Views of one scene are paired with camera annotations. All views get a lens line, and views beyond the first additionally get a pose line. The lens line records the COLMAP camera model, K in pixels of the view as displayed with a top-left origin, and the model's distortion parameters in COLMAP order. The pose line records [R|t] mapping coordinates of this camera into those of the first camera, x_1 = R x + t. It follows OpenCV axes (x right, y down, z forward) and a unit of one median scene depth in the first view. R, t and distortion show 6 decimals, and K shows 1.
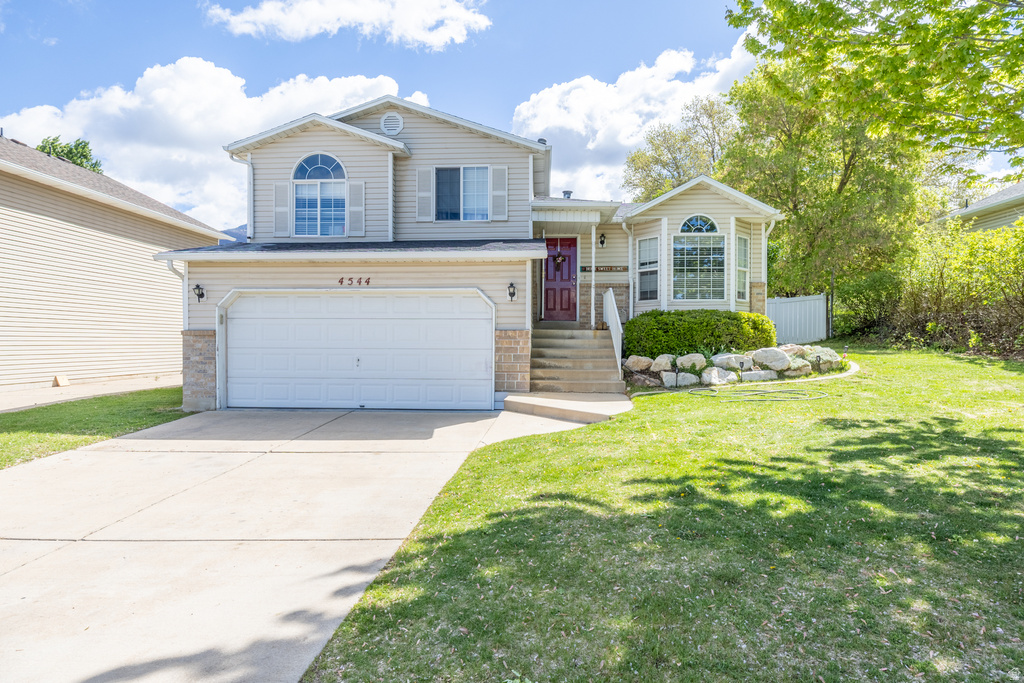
lens RADIAL K [[566.5, 0, 507.9], [0, 566.5, 341.2], [0, 0, 1]] dist [-0.020100, 0.009611]
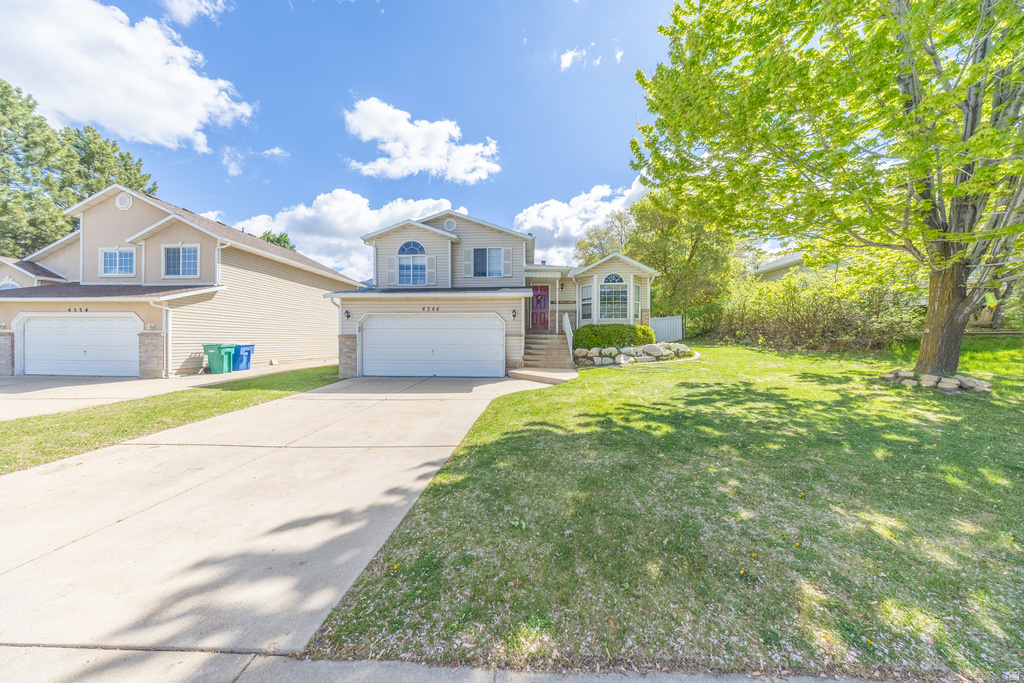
lens RADIAL K [[299.4, 0, 512.5], [0, 299.4, 339.5], [0, 0, 1]] dist [-0.004617, 0.000050]
pose [[1.000000, -0.000772, 0.000276, 0.001112], [0.000773, 0.999994, -0.003307, -0.000606], [-0.000273, 0.003307, 0.999994, 0.004302]]
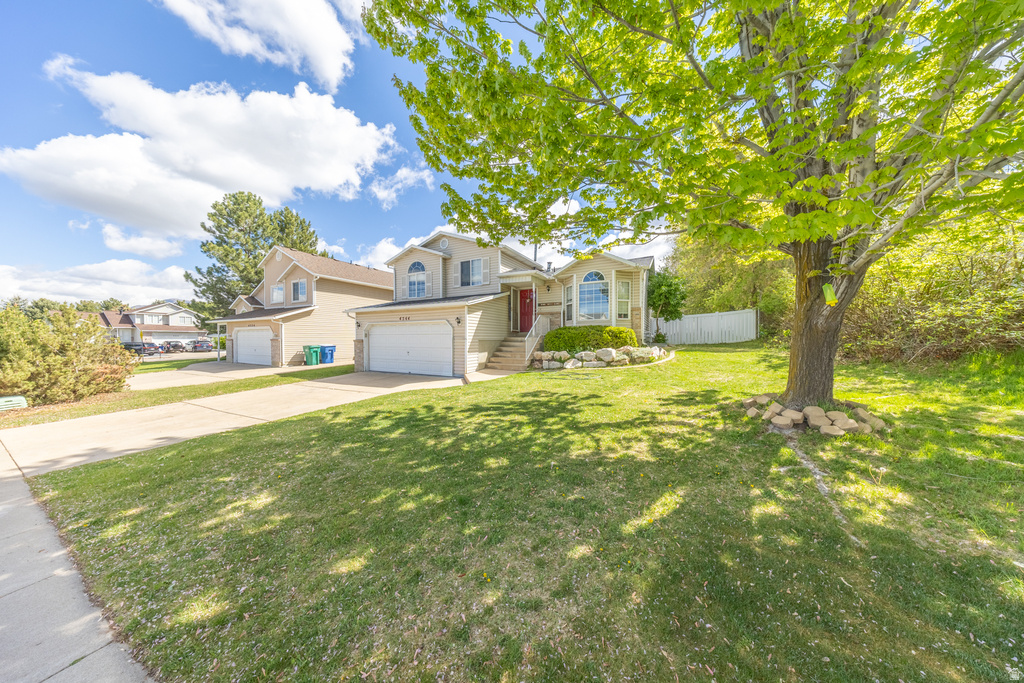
lens RADIAL K [[299.4, 0, 511.9], [0, 299.4, 340.3], [0, 0, 1]] dist [-0.004617, 0.000050]
pose [[0.910151, -0.002969, -0.414266, 0.627106], [0.006318, 0.999957, 0.006714, -0.021422], [0.414229, -0.008729, 0.910131, 0.065340]]
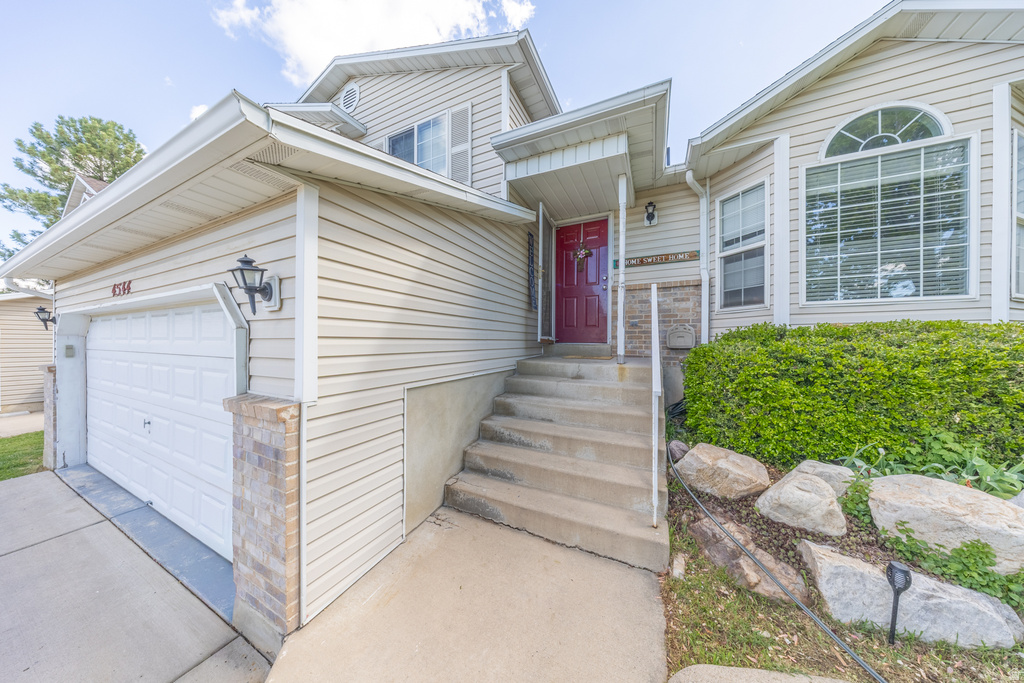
lens RADIAL K [[299.4, 0, 510.7], [0, 299.4, 339.9], [0, 0, 1]] dist [-0.004617, 0.000050]
pose [[0.921238, -0.002613, -0.388991, 0.205499], [-0.000313, 0.999972, -0.007459, -0.051003], [0.389000, 0.006993, 0.921211, 0.861255]]
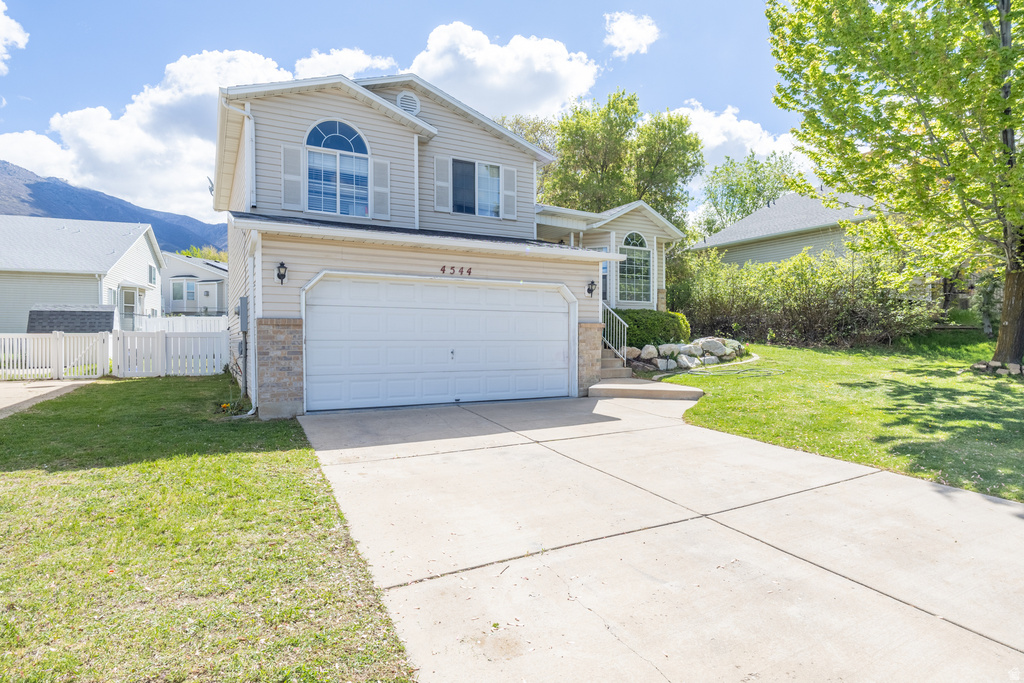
lens RADIAL K [[566.5, 0, 509.2], [0, 566.5, 342.2], [0, 0, 1]] dist [-0.020100, 0.009611]
pose [[0.847075, -0.005197, 0.531448, -0.698283], [0.003195, 0.999984, 0.004688, 0.011839], [-0.531464, -0.002273, 0.847078, 0.133623]]
